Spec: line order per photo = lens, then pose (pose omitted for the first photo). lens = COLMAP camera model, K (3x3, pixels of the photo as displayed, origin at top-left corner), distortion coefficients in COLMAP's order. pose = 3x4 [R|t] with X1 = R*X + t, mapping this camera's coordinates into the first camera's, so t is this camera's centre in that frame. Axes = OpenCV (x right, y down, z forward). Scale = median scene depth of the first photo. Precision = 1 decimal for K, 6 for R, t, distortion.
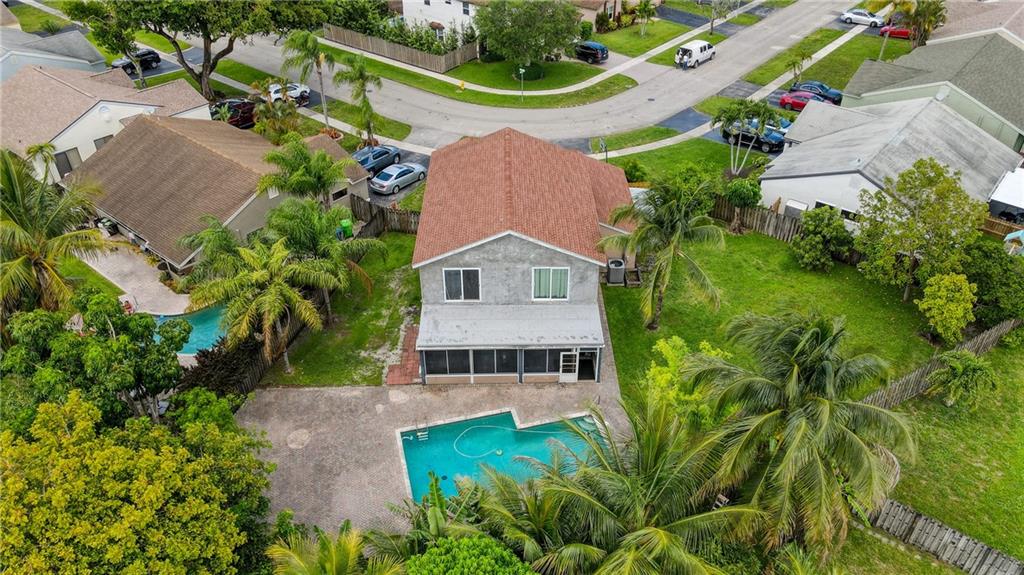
lens RADIAL K [[732.5, 0, 514.6], [0, 732.5, 288.9], [0, 0, 1]] dist [0.029843, 0.002020]
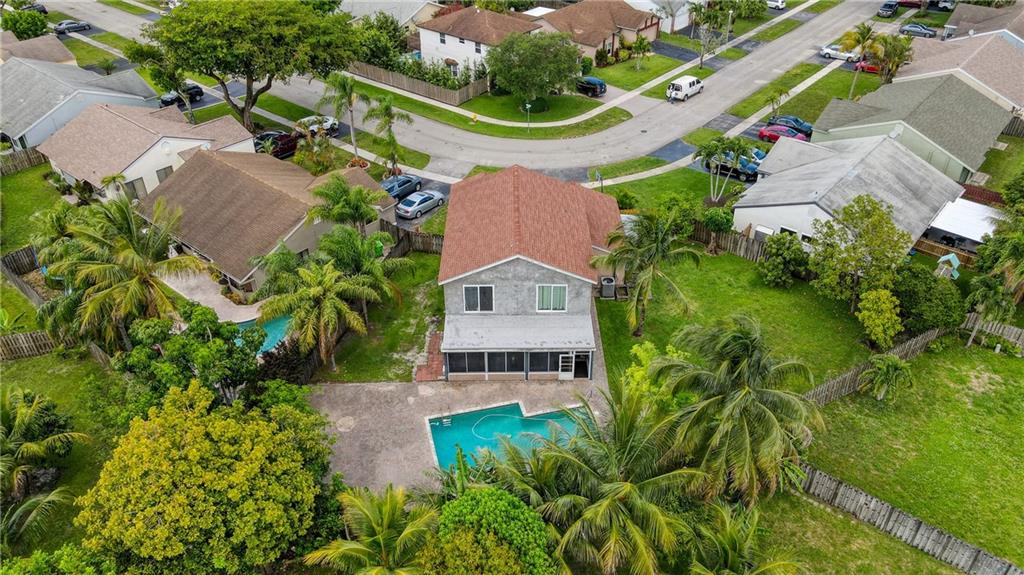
lens RADIAL K [[732.5, 0, 513.8], [0, 732.5, 285.7], [0, 0, 1]] dist [0.029843, 0.002020]
pose [[0.999957, 0.003207, -0.008665, -0.002872], [-0.003353, 0.999851, -0.016930, -0.006368], [0.008609, 0.016958, 0.999819, -0.200090]]
